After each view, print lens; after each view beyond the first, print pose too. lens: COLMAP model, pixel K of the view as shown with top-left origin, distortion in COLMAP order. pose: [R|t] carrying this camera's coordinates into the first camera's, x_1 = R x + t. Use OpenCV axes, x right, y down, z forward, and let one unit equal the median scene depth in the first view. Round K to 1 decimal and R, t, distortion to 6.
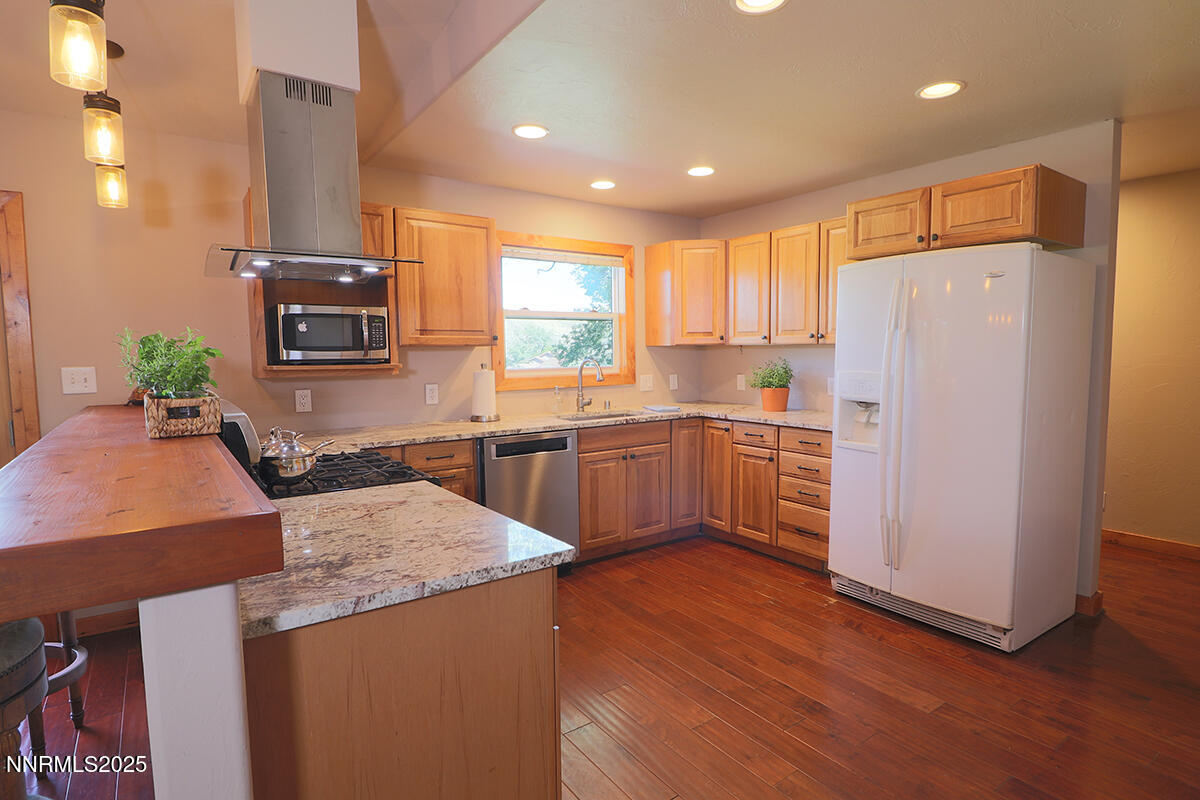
lens RADIAL K [[634.3, 0, 604.3], [0, 634.3, 401.3], [0, 0, 1]] dist [-0.012122, -0.006285]
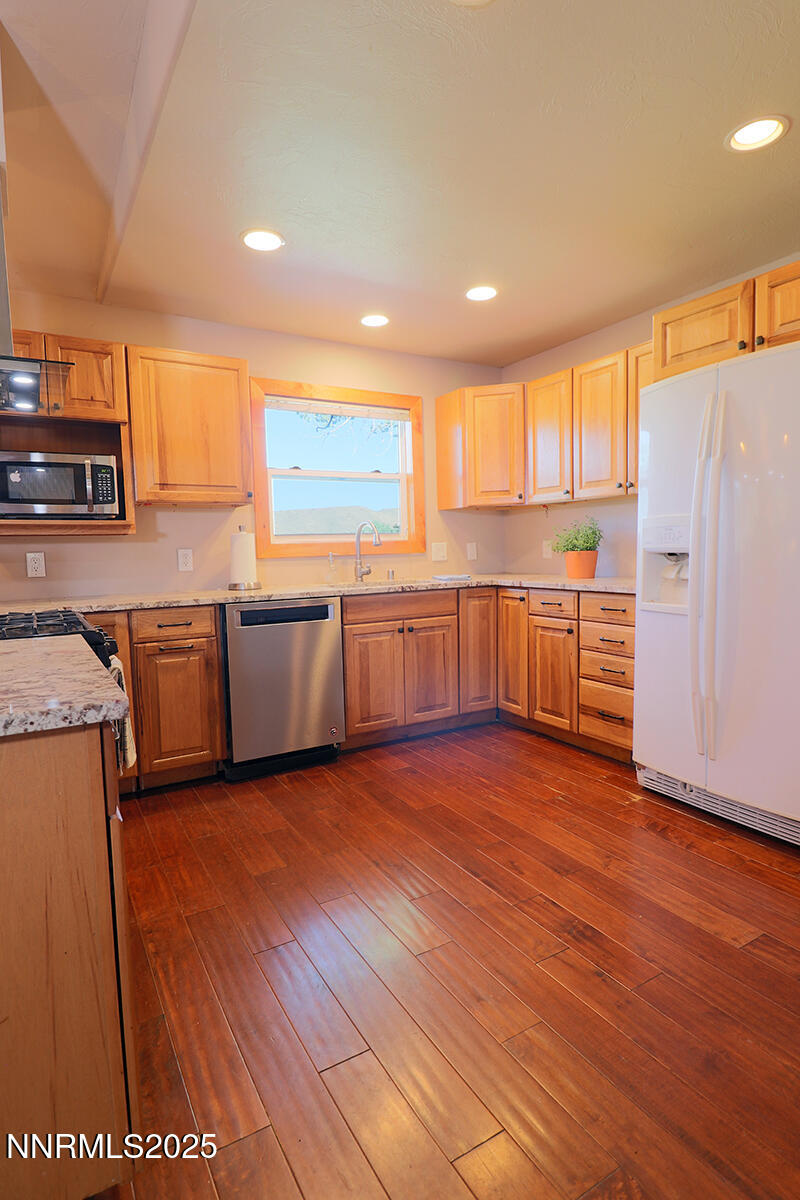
lens RADIAL K [[634.3, 0, 391.0], [0, 634.3, 602.9], [0, 0, 1]] dist [-0.012122, -0.006285]
pose [[0.995184, -0.007155, -0.097759, 0.118567], [0.007855, 0.999946, 0.006777, 0.050783], [0.097705, -0.007512, 0.995187, 0.144412]]
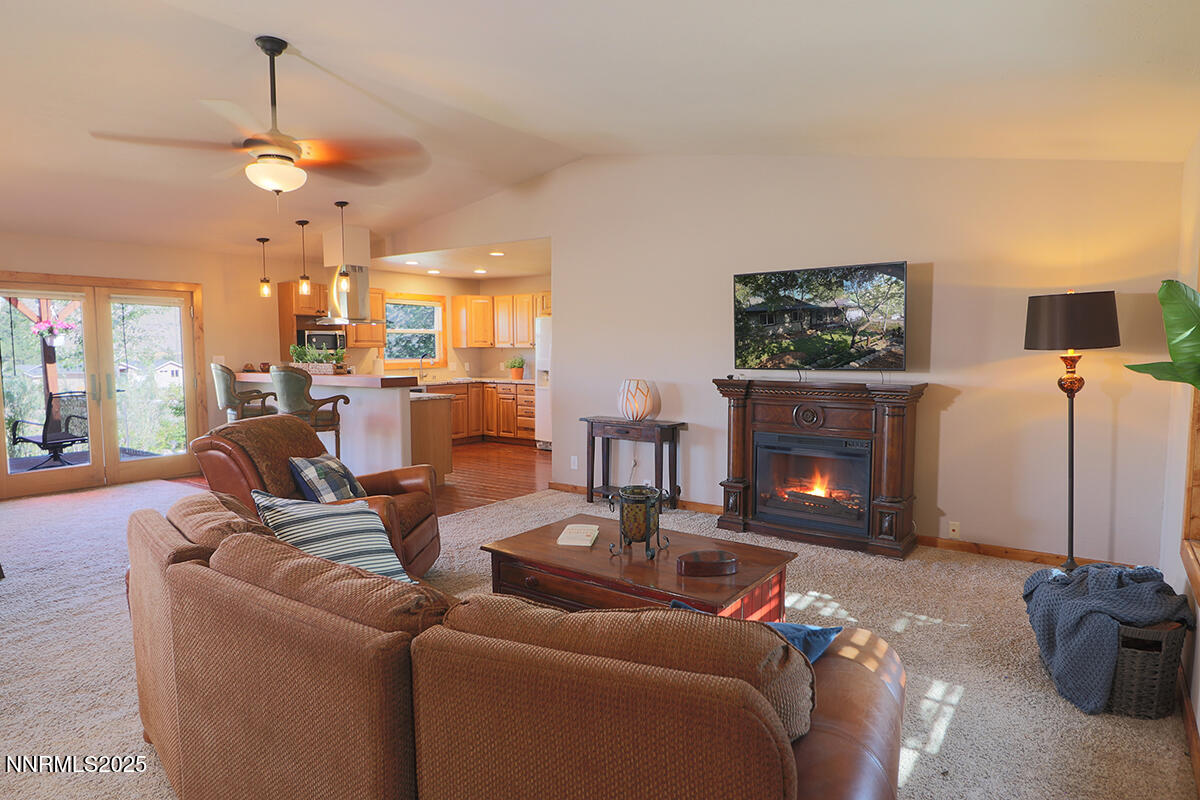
lens RADIAL K [[717.6, 0, 605.4], [0, 717.6, 402.7], [0, 0, 1]] dist [-0.003801, -0.001276]
pose [[0.949603, -0.016039, 0.313044, -0.247459], [0.016789, 0.999859, 0.000299, 0.120711], [-0.313005, 0.004972, 0.949739, -1.676084]]
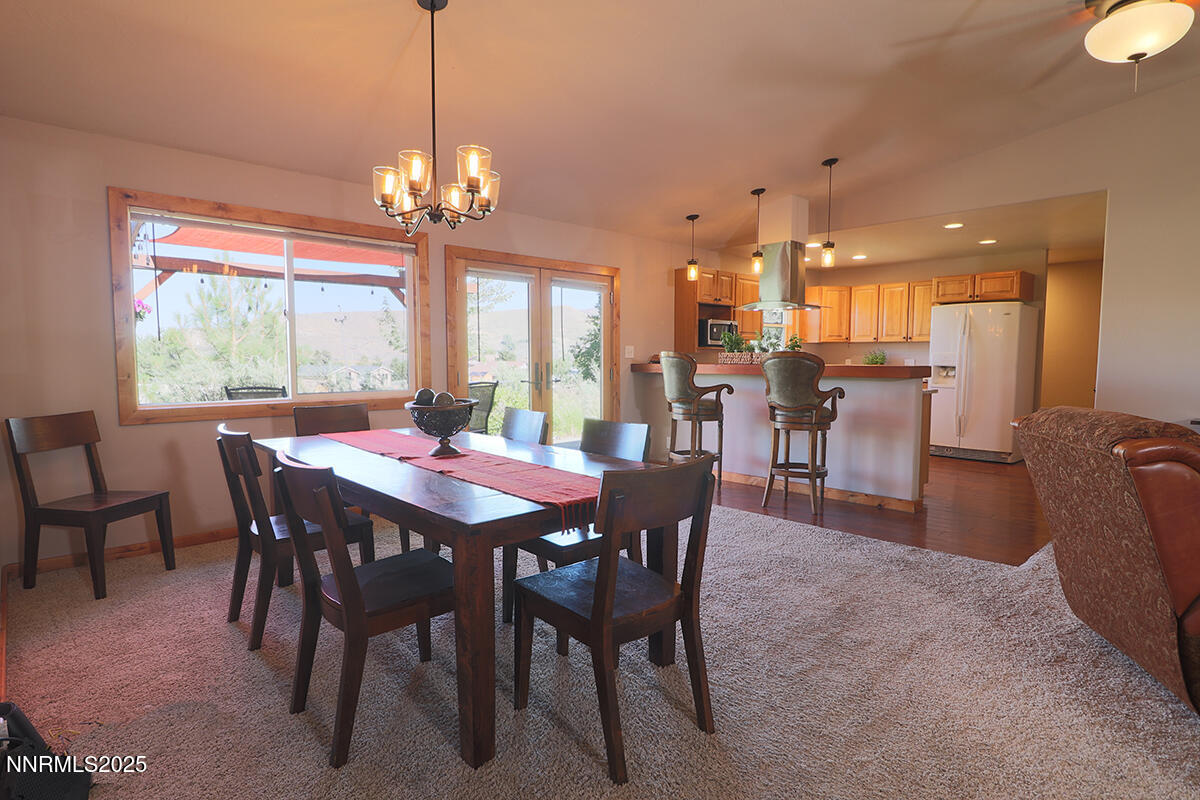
lens RADIAL K [[634.3, 0, 598.1], [0, 634.3, 404.8], [0, 0, 1]] dist [-0.012122, -0.006285]
pose [[0.991675, 0.000458, 0.128762, -1.017007], [-0.000288, 0.999999, -0.001335, 0.129019], [-0.128763, 0.001287, 0.991675, -0.993814]]
